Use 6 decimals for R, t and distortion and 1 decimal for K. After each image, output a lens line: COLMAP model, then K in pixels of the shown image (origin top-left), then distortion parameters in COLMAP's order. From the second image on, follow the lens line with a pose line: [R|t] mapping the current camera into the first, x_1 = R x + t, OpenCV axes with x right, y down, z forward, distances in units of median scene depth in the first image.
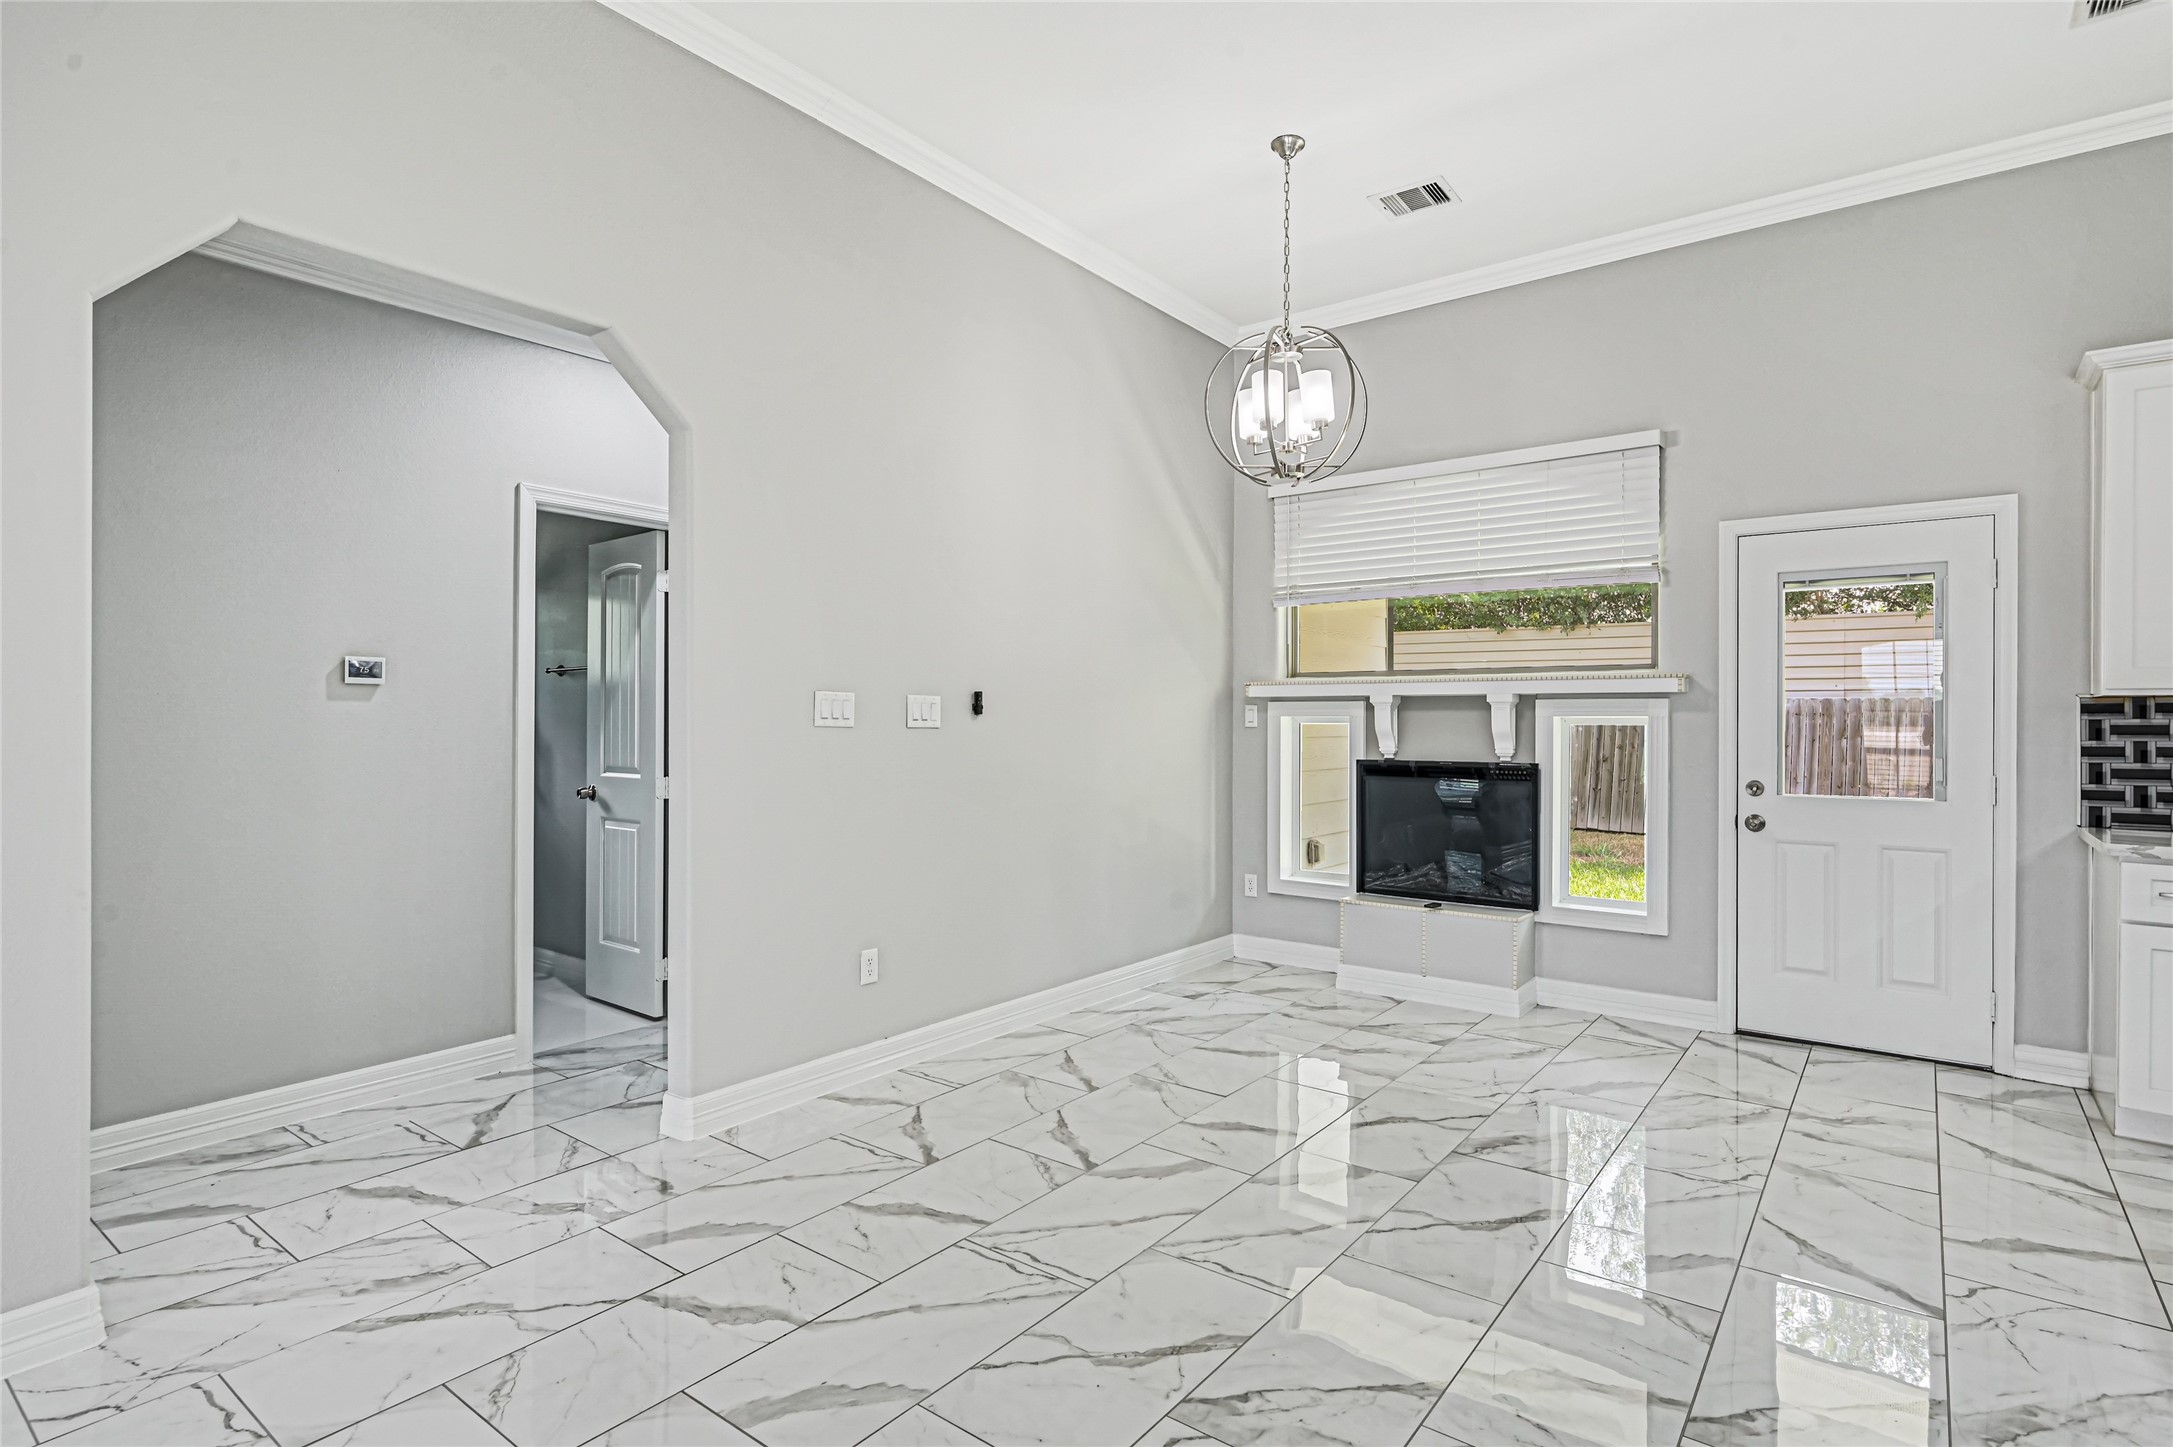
lens RADIAL K [[1087.0, 0, 1094.8], [0, 1087.0, 718.6], [0, 0, 1]] dist [-0.000929, 0.000287]
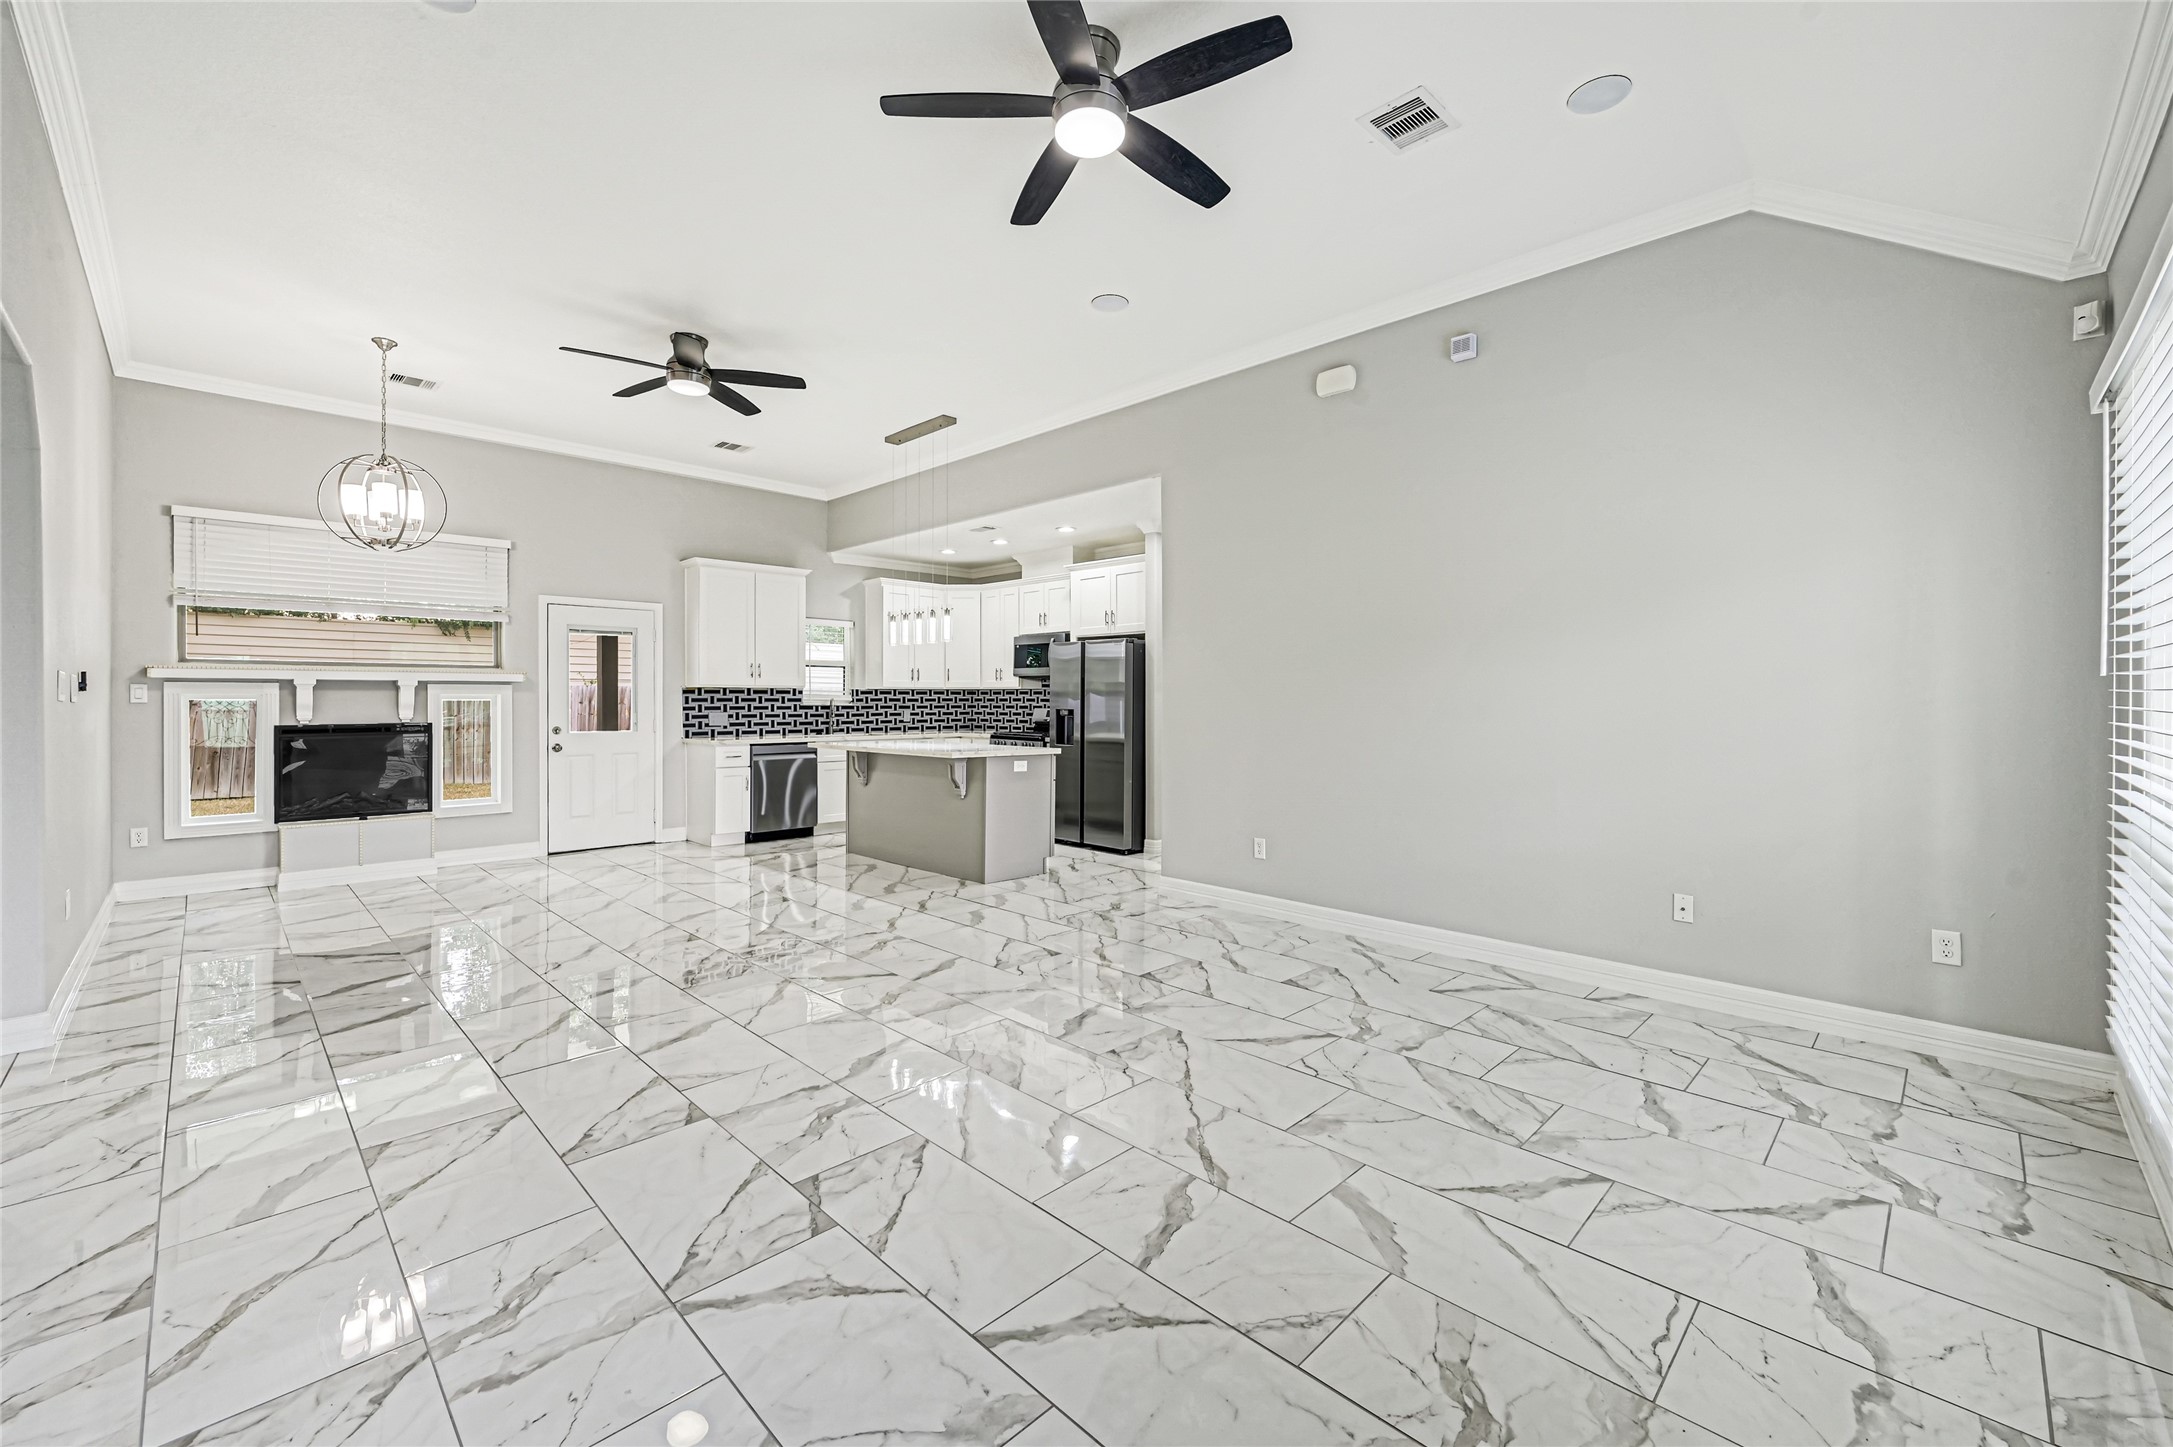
lens RADIAL K [[882.4, 0, 1098.1], [0, 882.4, 699.2], [0, 0, 1]] dist [-0.002208, -0.000118]
pose [[0.128028, -0.002573, 0.991767, -0.888183], [0.001769, 0.999996, 0.002366, 0.004649], [-0.991769, 0.001451, 0.128032, -0.201724]]
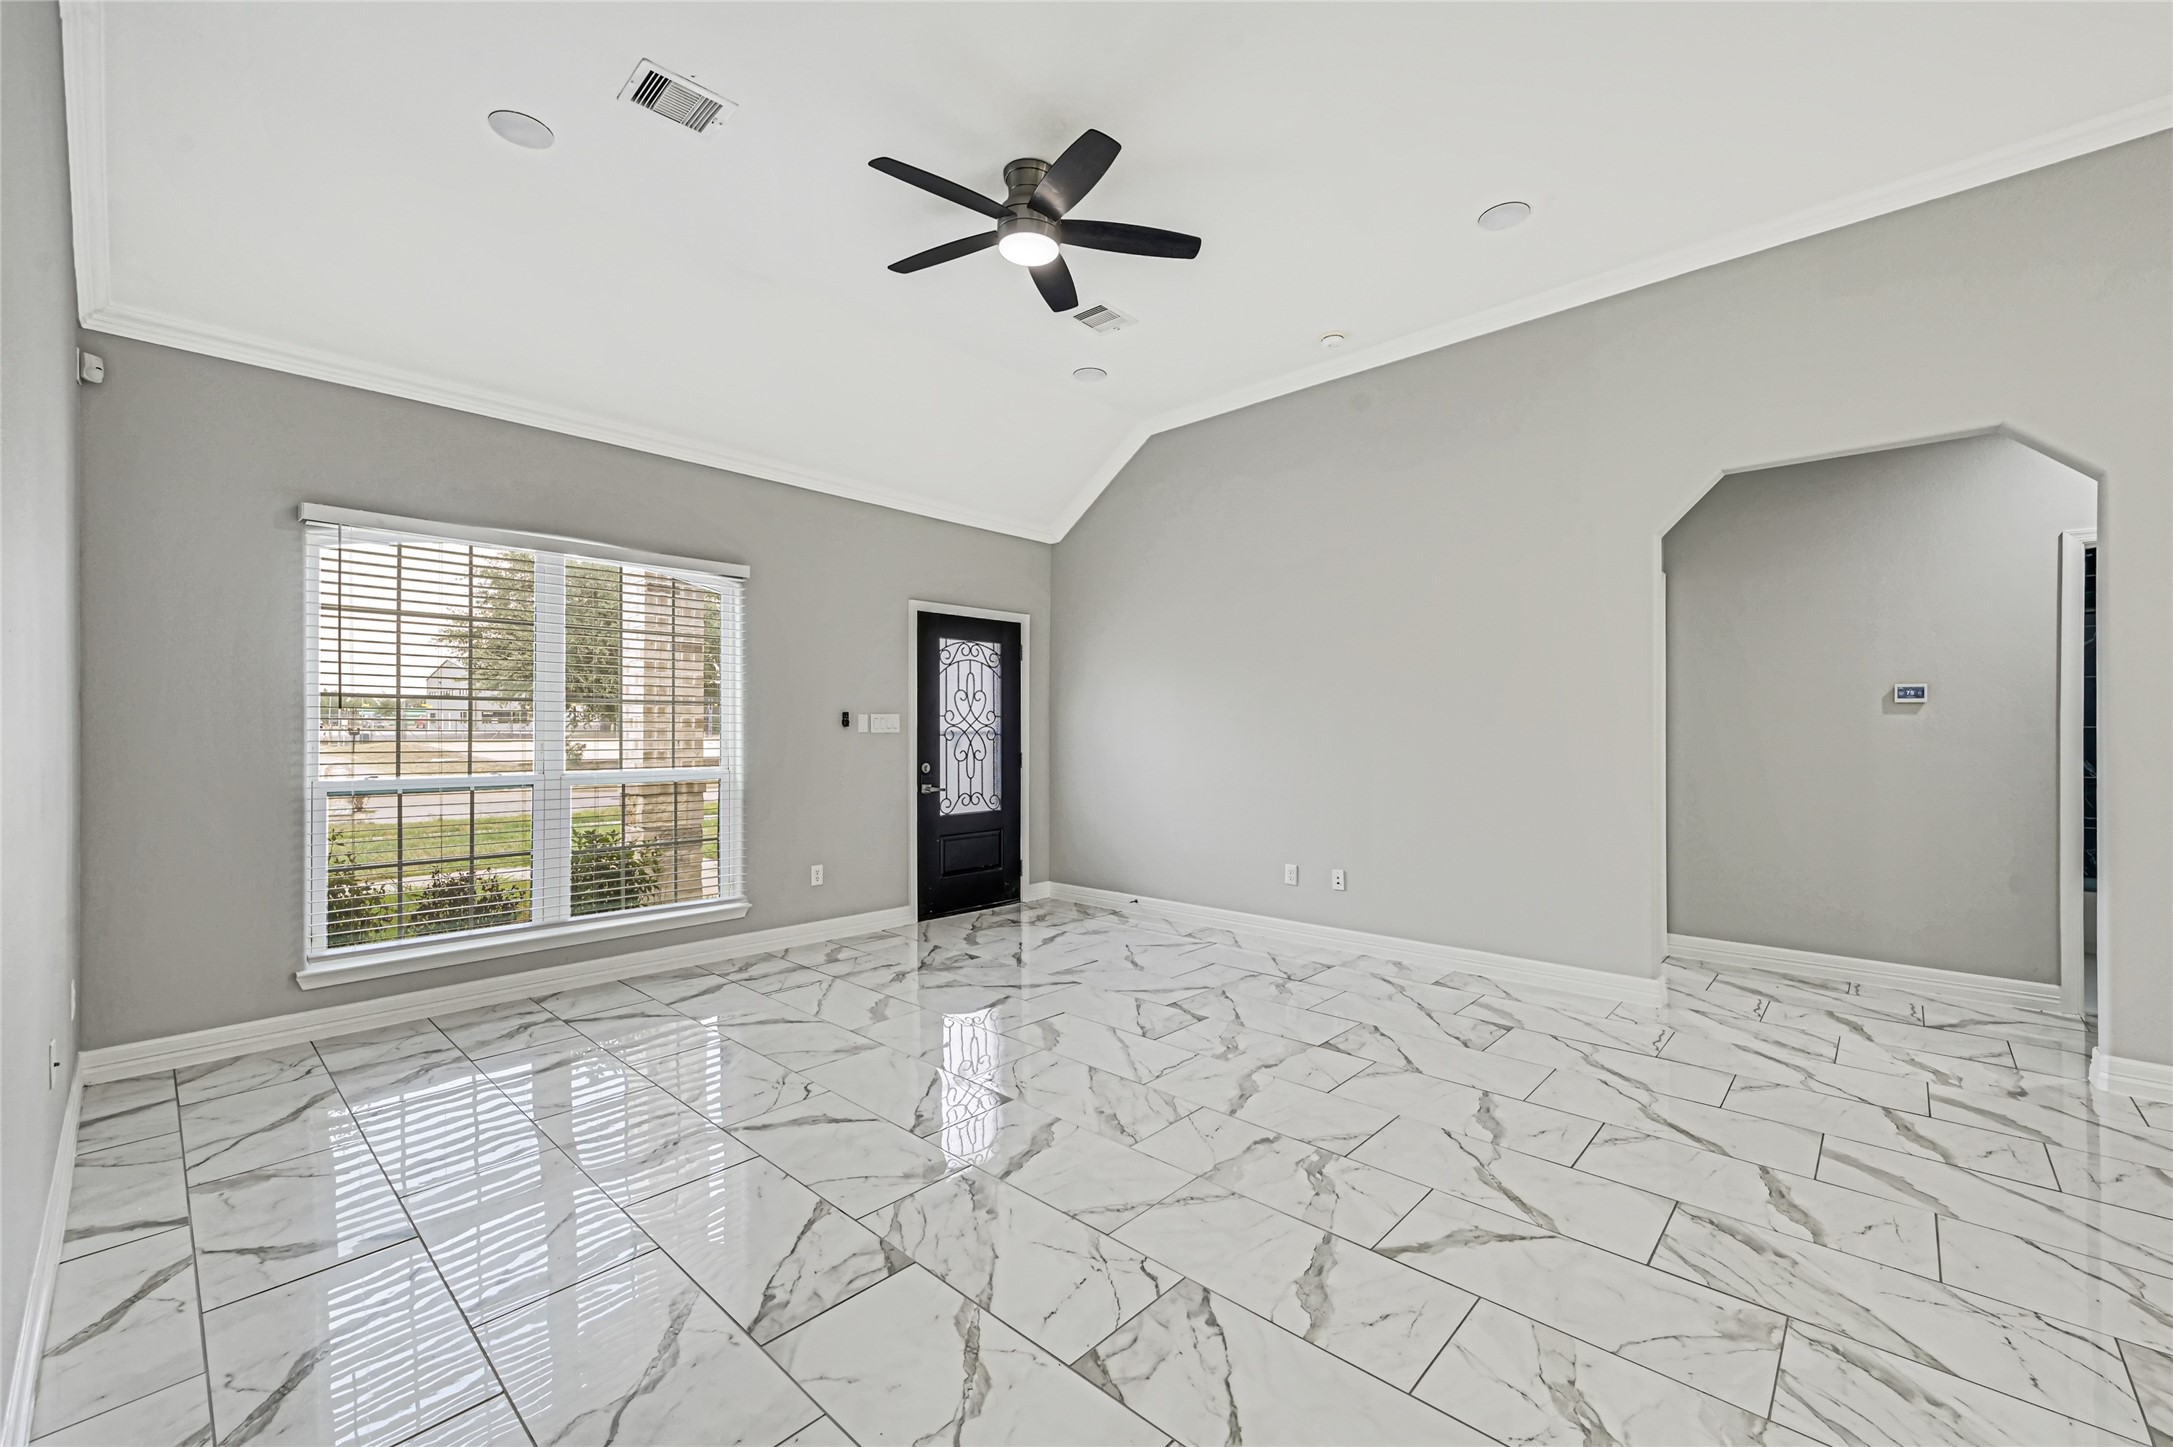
lens RADIAL K [[882.4, 0, 1086.5], [0, 882.4, 723.5], [0, 0, 1]] dist [-0.000574, 0.000261]
pose [[-0.101977, -0.004853, -0.994775, 0.493432], [-0.004717, 0.999979, -0.004395, 0.005769], [0.994776, 0.004244, -0.101997, 0.013328]]
